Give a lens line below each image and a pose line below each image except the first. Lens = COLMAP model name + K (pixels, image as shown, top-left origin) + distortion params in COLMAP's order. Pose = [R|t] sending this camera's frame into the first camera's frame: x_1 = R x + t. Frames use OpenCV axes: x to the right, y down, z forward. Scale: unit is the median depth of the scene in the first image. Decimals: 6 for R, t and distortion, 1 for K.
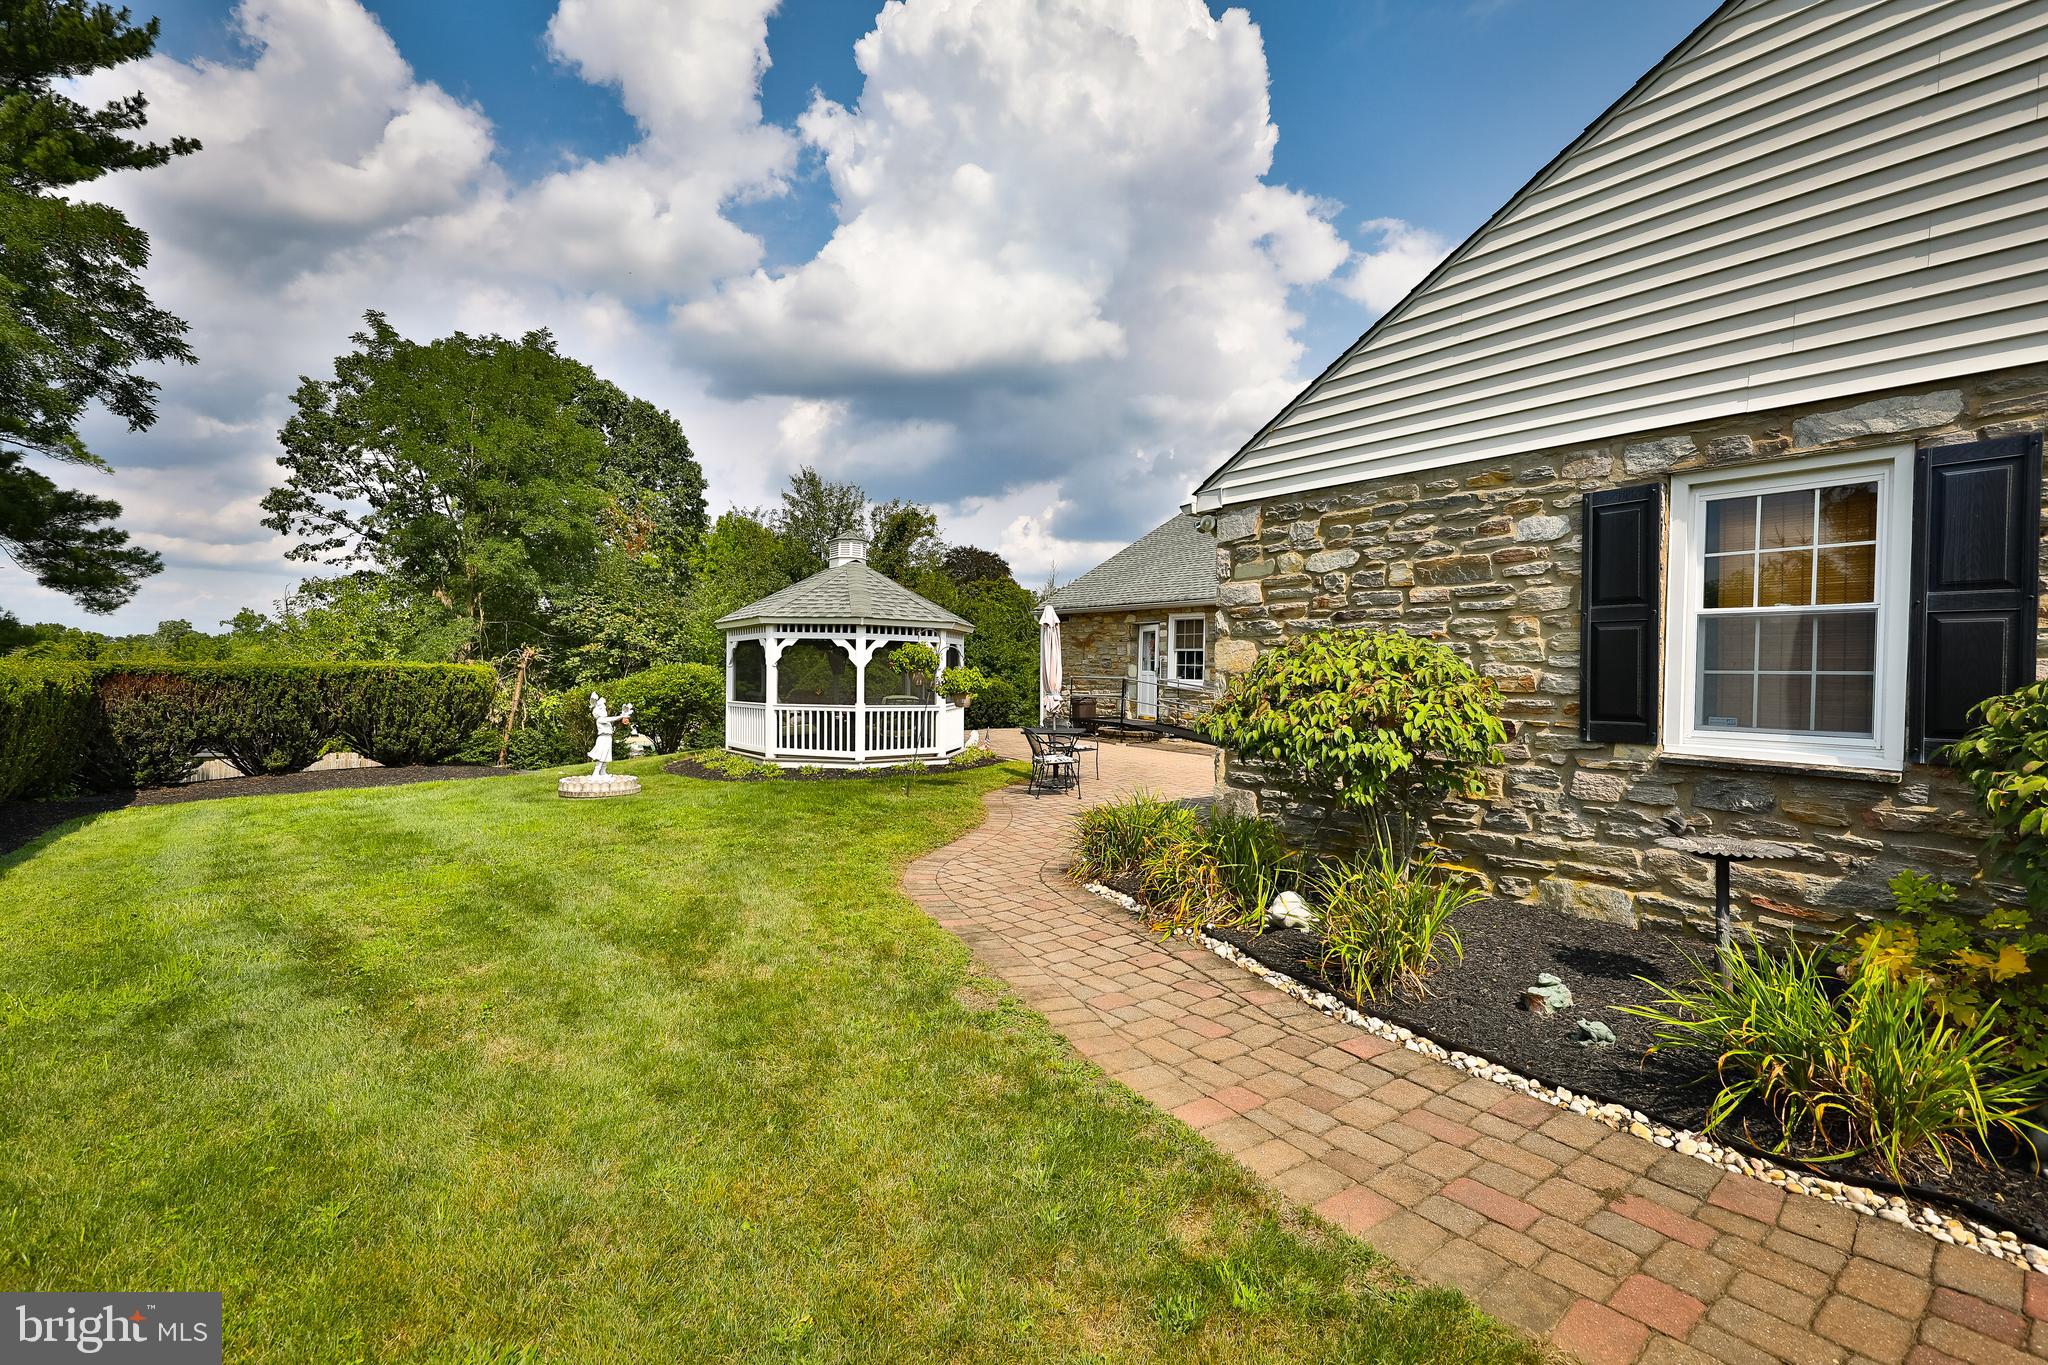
lens RADIAL K [[865.8, 0, 1024.0], [0, 865.8, 682.5], [0, 0, 1]] dist [-0.003617, -0.001184]
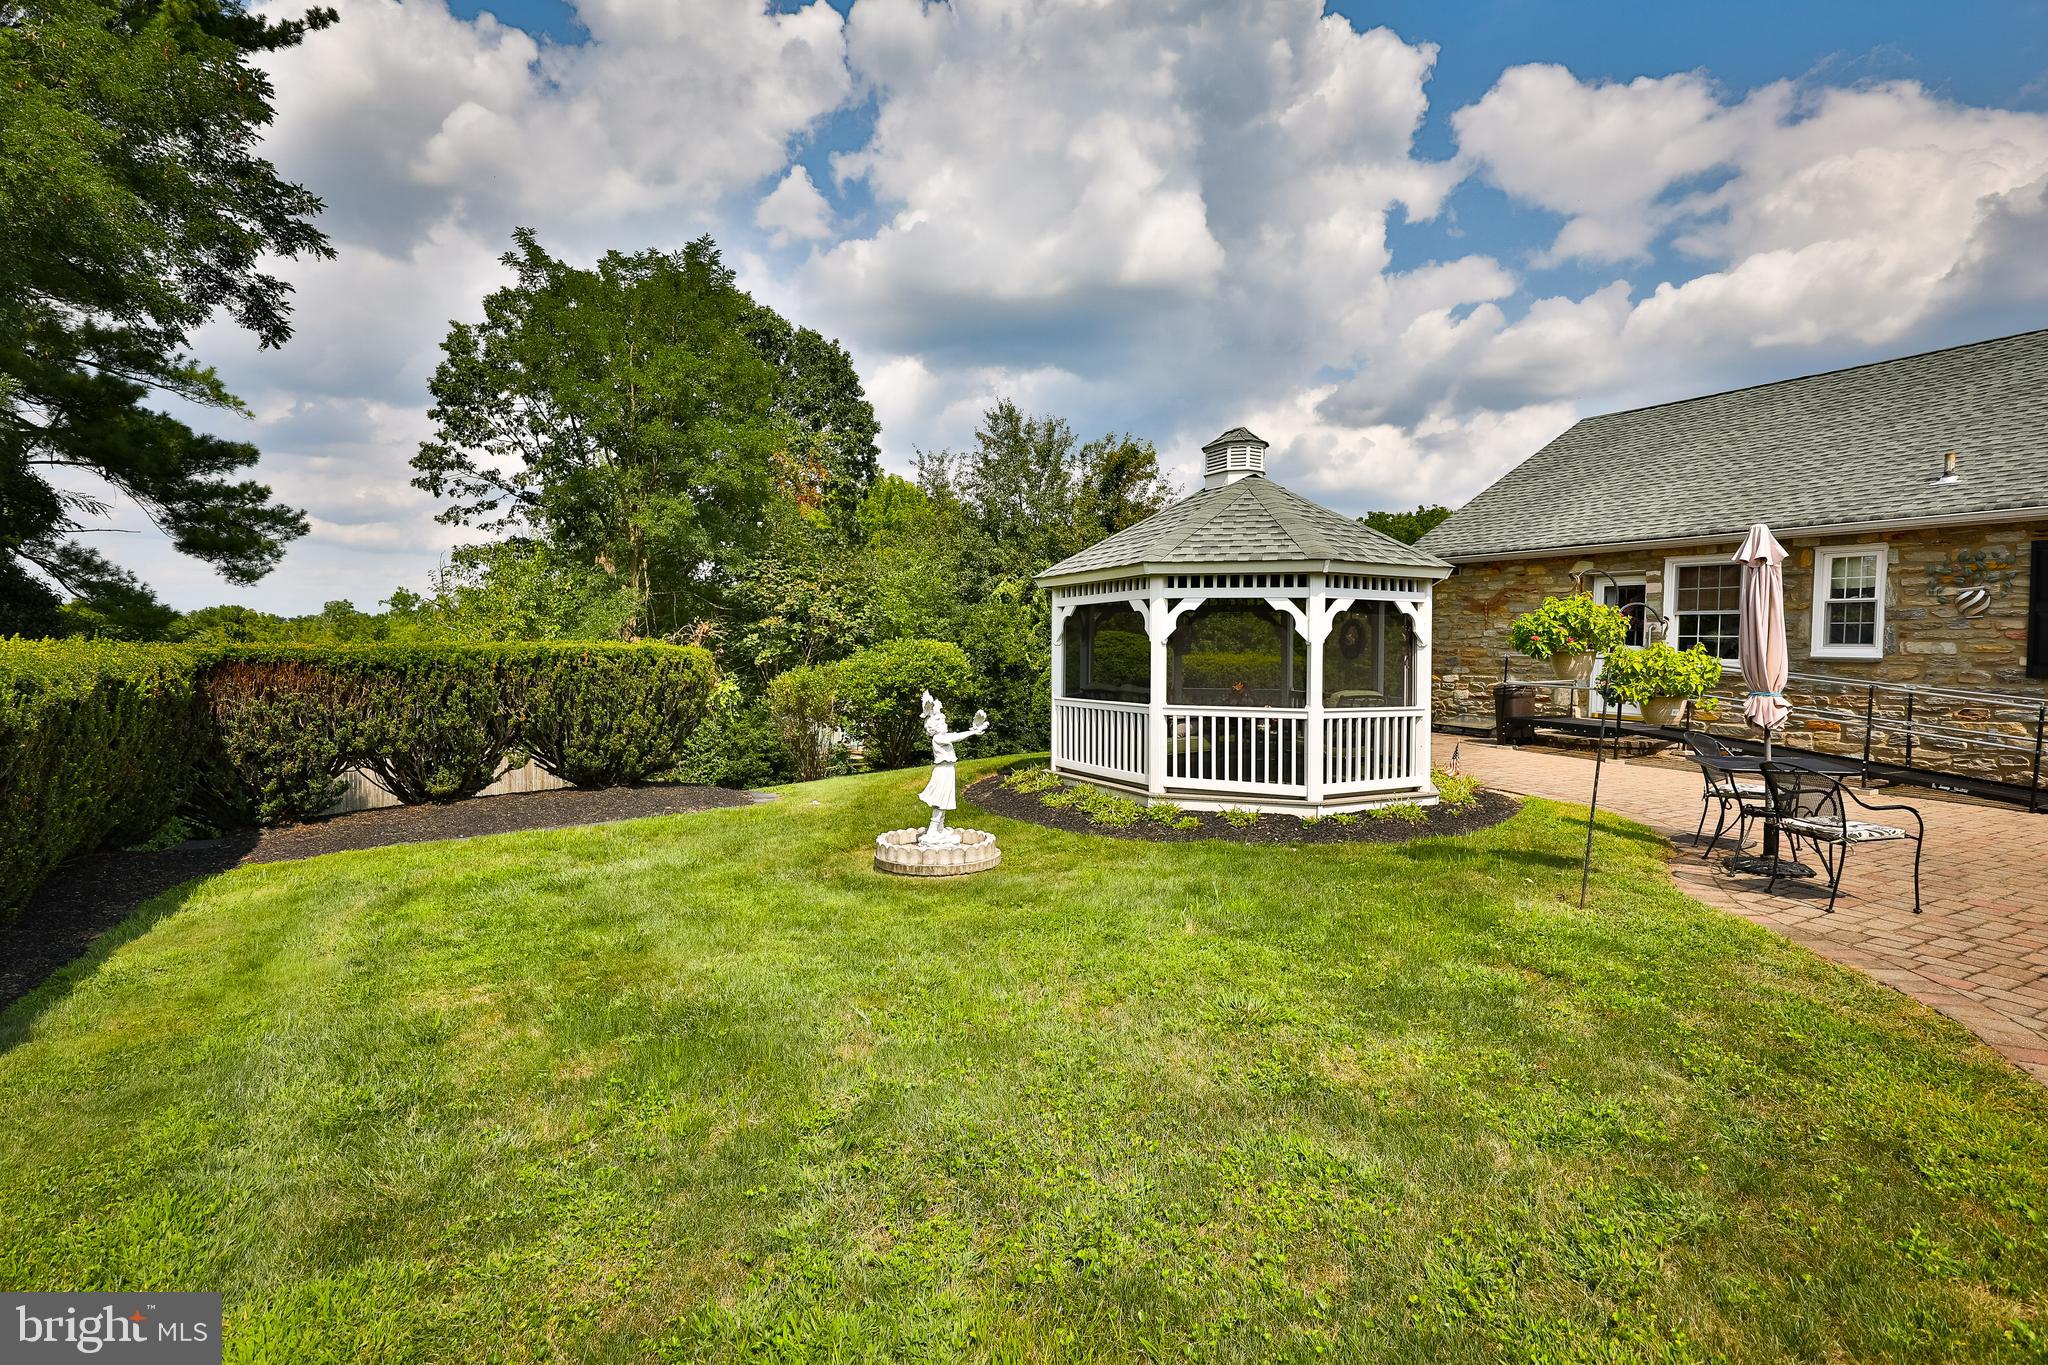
lens RADIAL K [[978.8, 0, 1032.2], [0, 978.8, 684.5], [0, 0, 1]] dist [0.001023, -0.000474]
pose [[0.986913, -0.000173, -0.161253, -0.202223], [0.004424, 0.999652, 0.026006, -0.006397], [0.161192, -0.026379, 0.986570, 0.224844]]
